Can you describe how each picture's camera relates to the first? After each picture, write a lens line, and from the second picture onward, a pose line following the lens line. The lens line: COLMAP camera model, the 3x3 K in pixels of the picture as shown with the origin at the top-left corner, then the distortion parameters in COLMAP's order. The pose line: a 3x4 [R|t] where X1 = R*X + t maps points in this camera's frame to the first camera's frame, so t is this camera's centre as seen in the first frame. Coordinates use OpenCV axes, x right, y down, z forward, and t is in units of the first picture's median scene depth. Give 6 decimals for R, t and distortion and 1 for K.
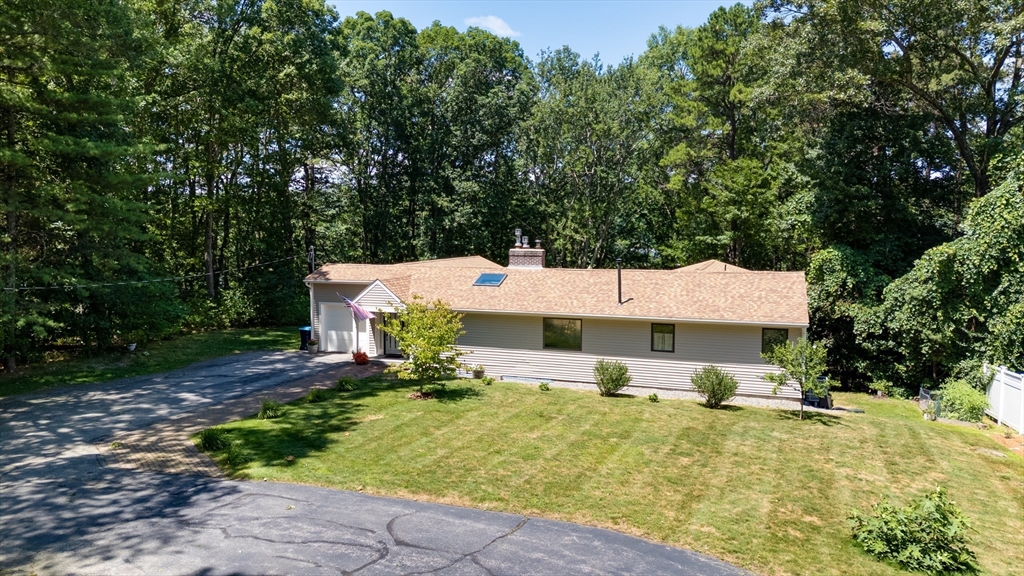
lens RADIAL K [[753.3, 0, 512.0], [0, 753.3, 288.0], [0, 0, 1]] dist [0.092726, -0.104850]
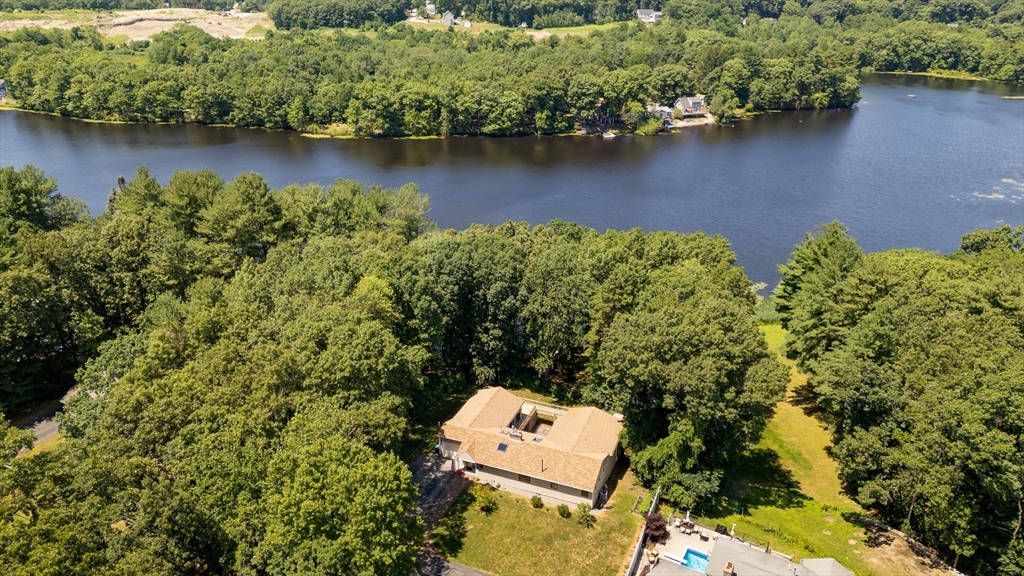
lens RADIAL K [[753.3, 0, 512.0], [0, 753.3, 288.0], [0, 0, 1]] dist [0.092726, -0.104850]
pose [[0.998892, 0.028838, -0.037191, 0.106159], [-0.015563, 0.948215, 0.317249, -1.633264], [0.044414, -0.316319, 0.947613, -1.691701]]
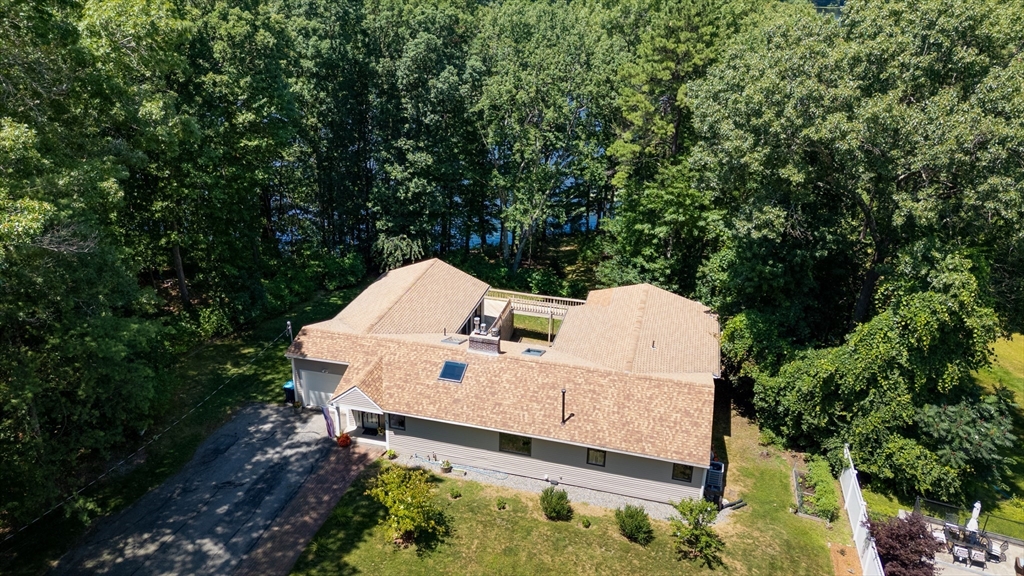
lens RADIAL K [[753.3, 0, 512.0], [0, 753.3, 288.0], [0, 0, 1]] dist [0.092726, -0.104850]
pose [[0.997174, -0.010189, 0.074432, -0.024708], [-0.015263, 0.942623, 0.333510, -0.555343], [-0.073560, -0.333704, 0.939804, -0.055990]]
